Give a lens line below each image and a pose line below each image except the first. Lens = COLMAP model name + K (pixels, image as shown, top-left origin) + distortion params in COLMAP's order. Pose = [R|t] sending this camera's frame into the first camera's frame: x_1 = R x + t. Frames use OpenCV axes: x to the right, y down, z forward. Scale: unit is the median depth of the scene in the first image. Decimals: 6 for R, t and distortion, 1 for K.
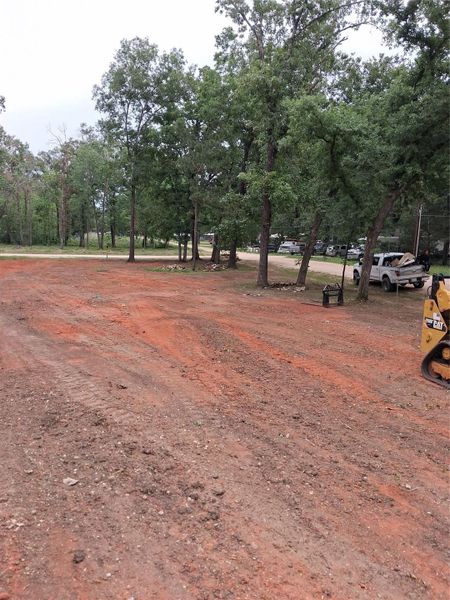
lens RADIAL K [[487.6, 0, 208.5], [0, 487.6, 290.9], [0, 0, 1]] dist [0.088049, -0.109179]
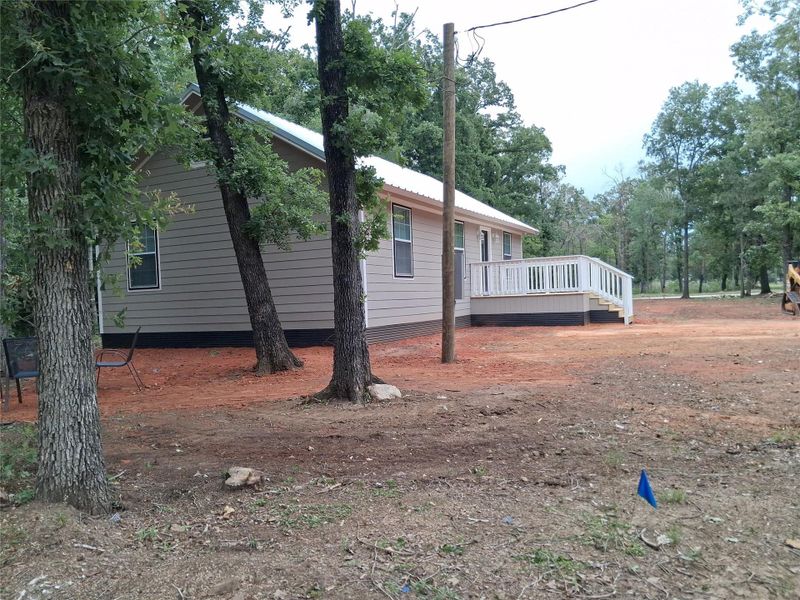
lens RADIAL K [[650.1, 0, 399.0], [0, 650.1, 302.0], [0, 0, 1]] dist [0.088049, -0.109179]
pose [[0.809844, -0.053056, -0.584241, 0.165261], [-0.004299, 0.995338, -0.096348, 0.088492], [0.586630, 0.080538, 0.805841, -0.464203]]
